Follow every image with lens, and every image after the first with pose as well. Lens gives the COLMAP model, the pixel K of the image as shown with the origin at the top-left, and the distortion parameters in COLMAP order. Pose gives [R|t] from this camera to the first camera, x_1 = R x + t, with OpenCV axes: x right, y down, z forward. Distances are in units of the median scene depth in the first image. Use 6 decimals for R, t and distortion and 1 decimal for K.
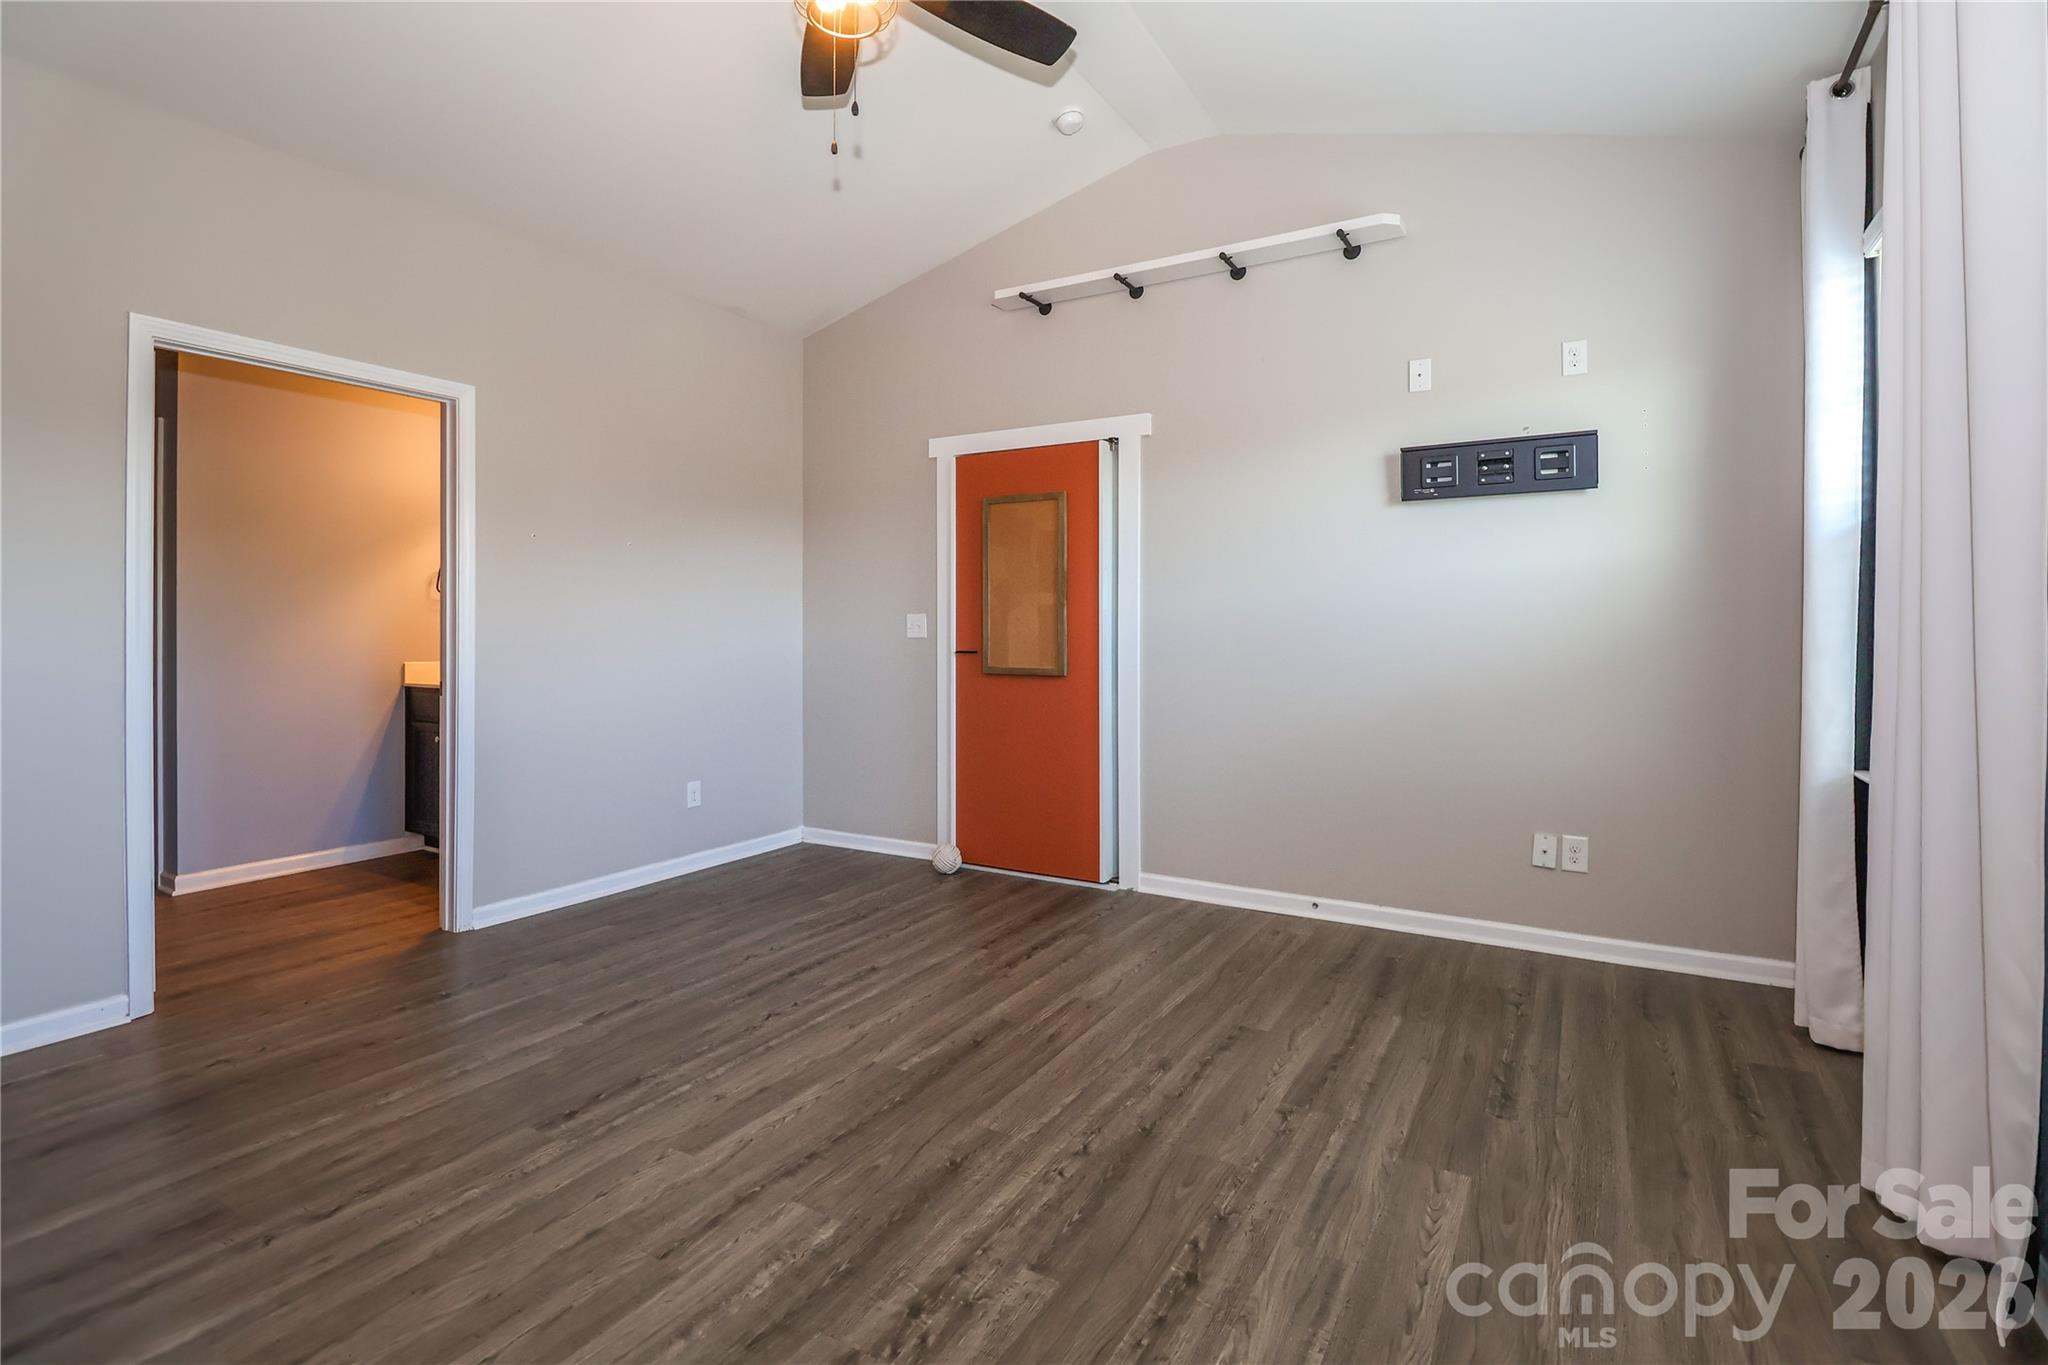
lens RADIAL K [[949.4, 0, 1058.8], [0, 949.4, 620.1], [0, 0, 1]] dist [0.012022, -0.009582]
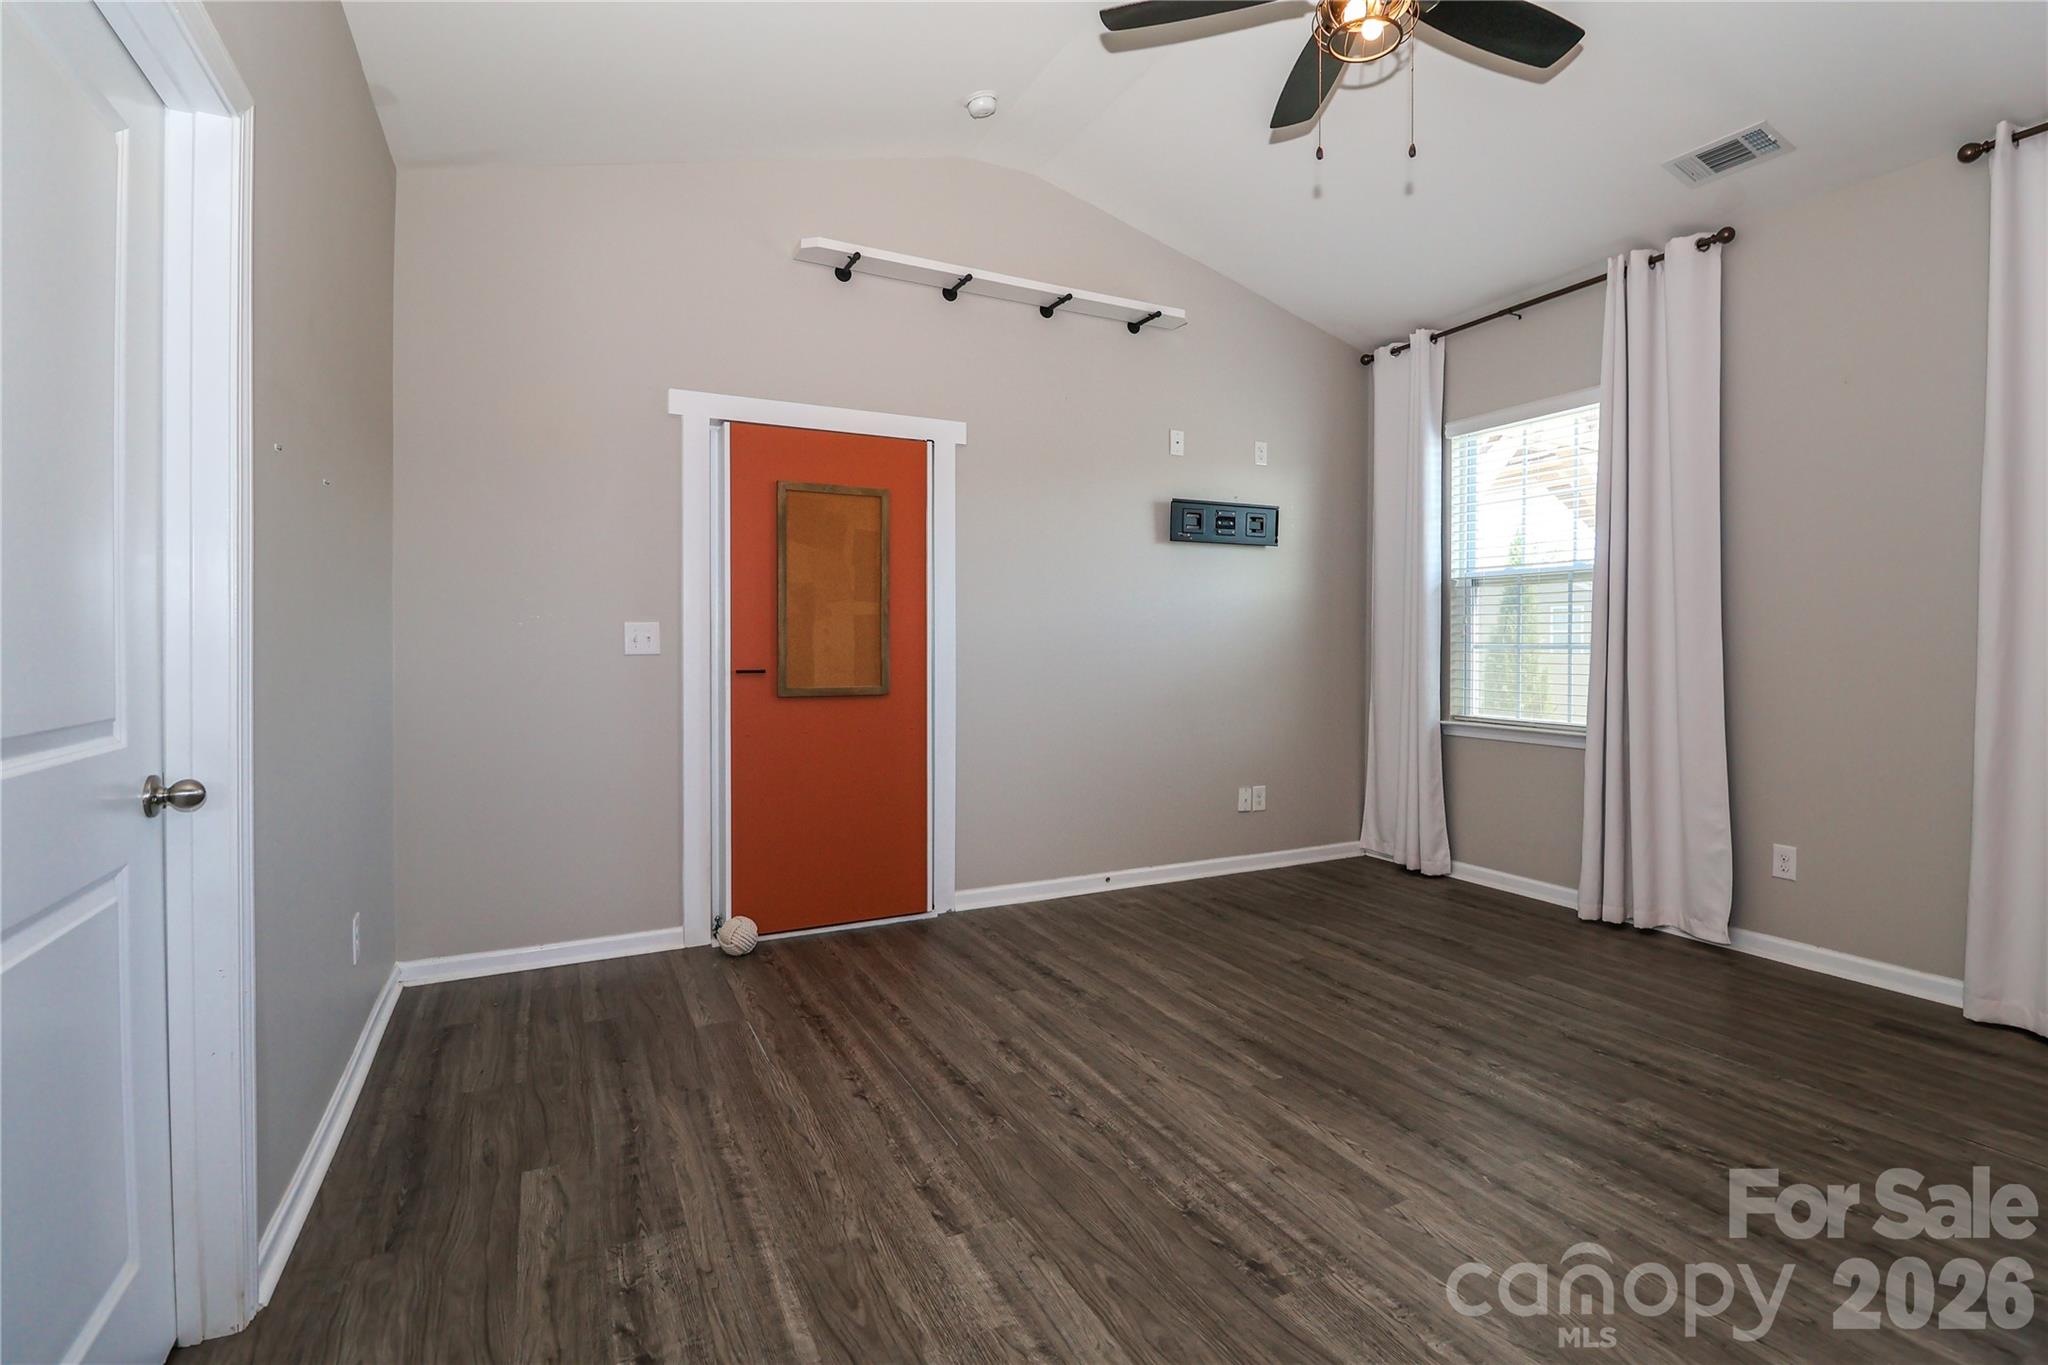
lens RADIAL K [[949.4, 0, 1050.2], [0, 949.4, 644.8], [0, 0, 1]] dist [0.012022, -0.009582]
pose [[0.544408, -0.000370, 0.838820, -1.214074], [-0.009229, 0.999937, 0.006431, 0.008899], [-0.838770, -0.011242, 0.544370, 0.700014]]
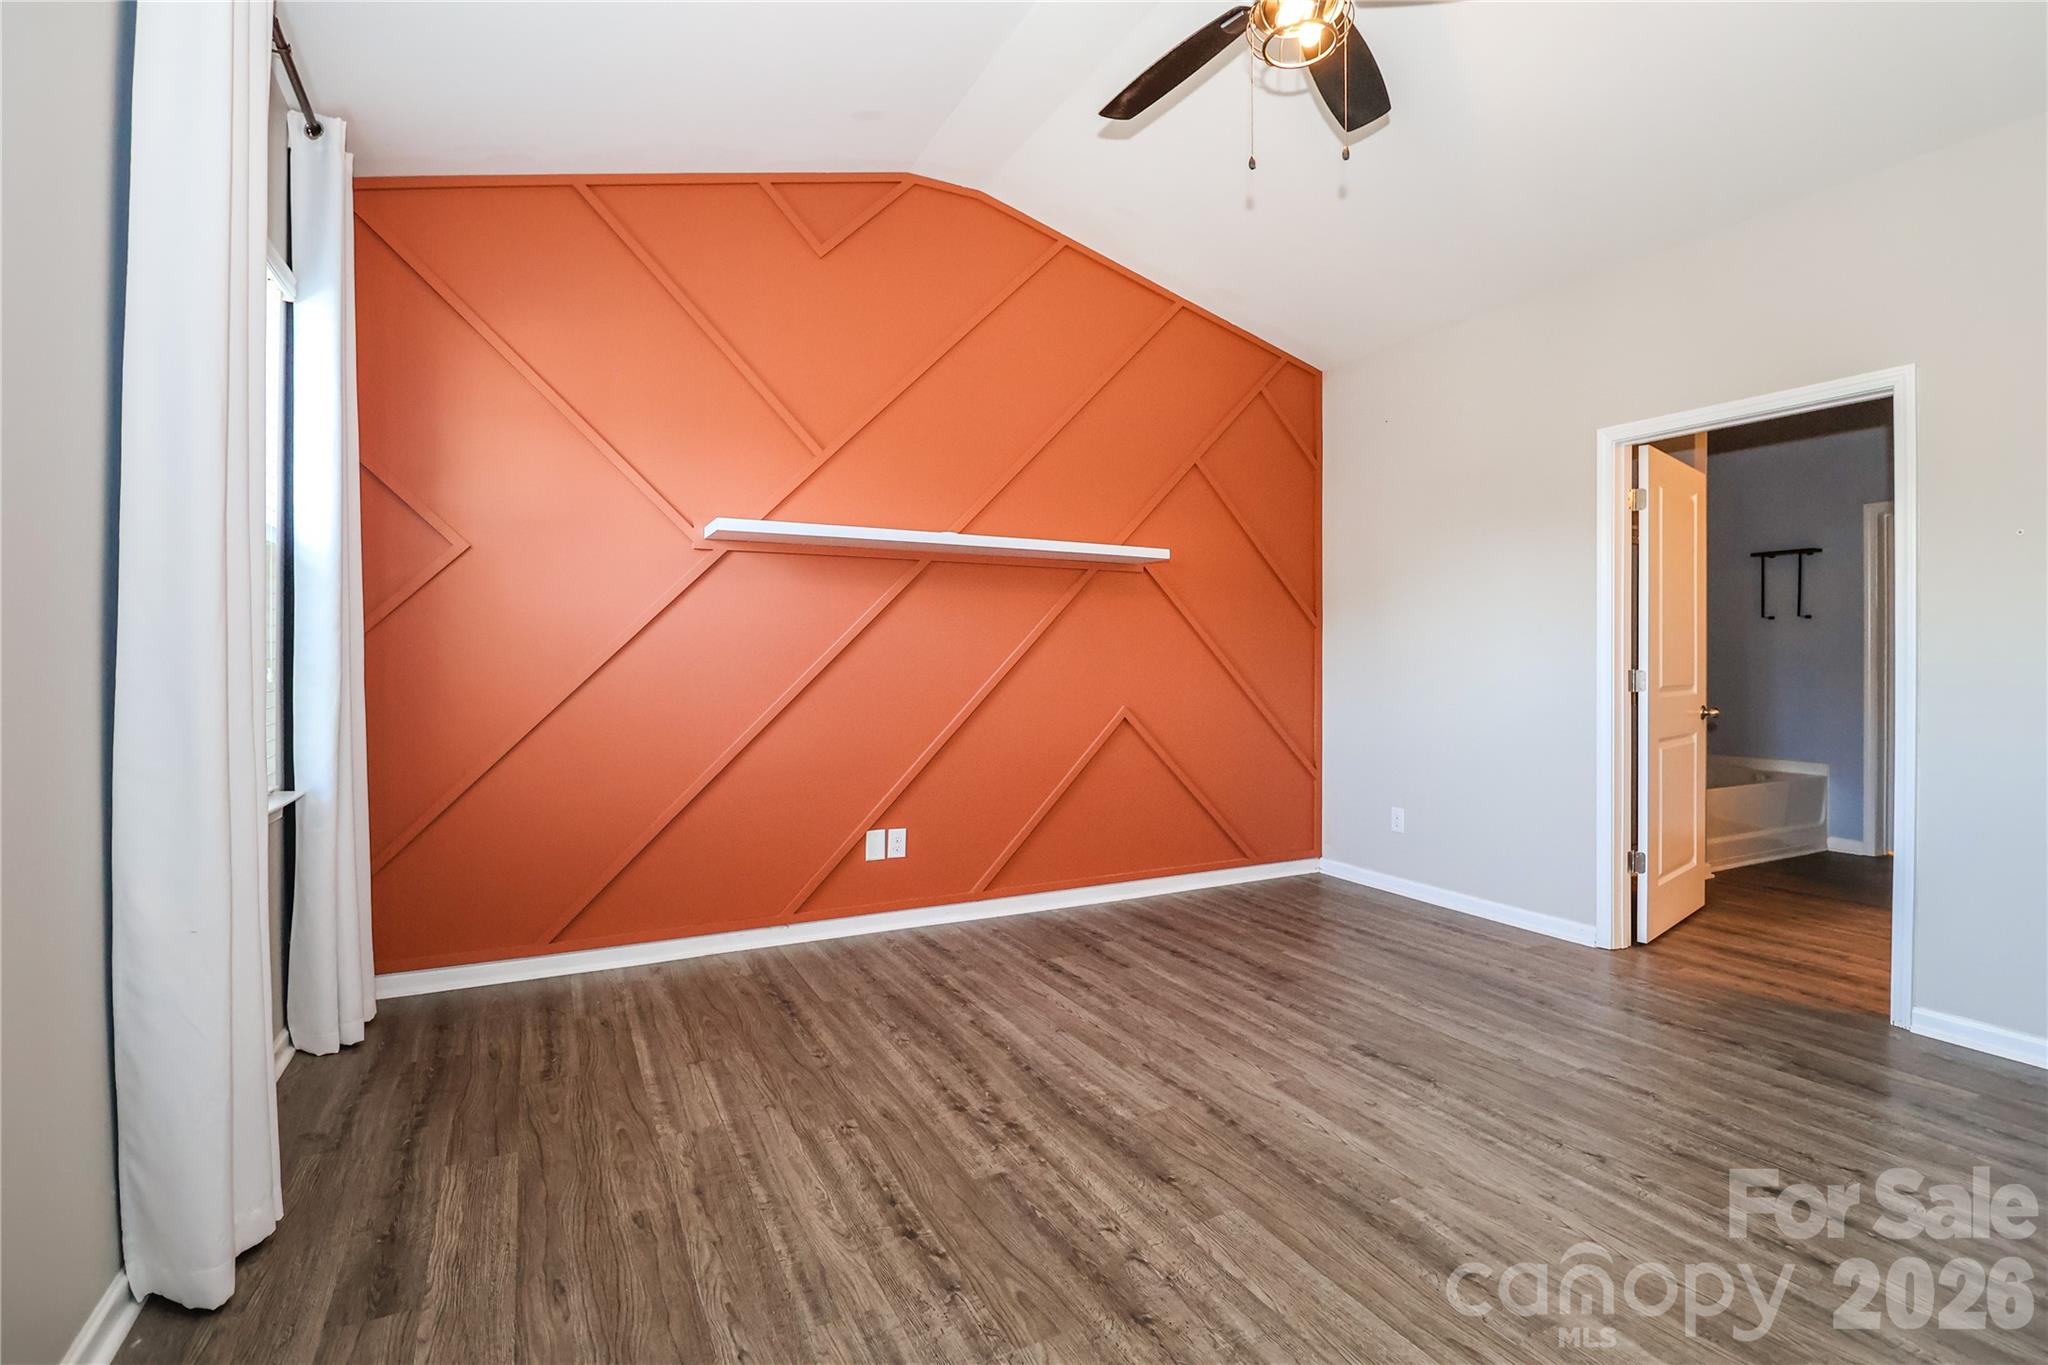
lens RADIAL K [[949.4, 0, 1034.9], [0, 949.4, 663.6], [0, 0, 1]] dist [0.012022, -0.009582]
pose [[-0.540156, -0.000338, -0.841565, 0.727019], [0.002736, 0.999994, -0.002158, 0.016341], [0.841560, -0.003468, -0.540152, 1.255532]]
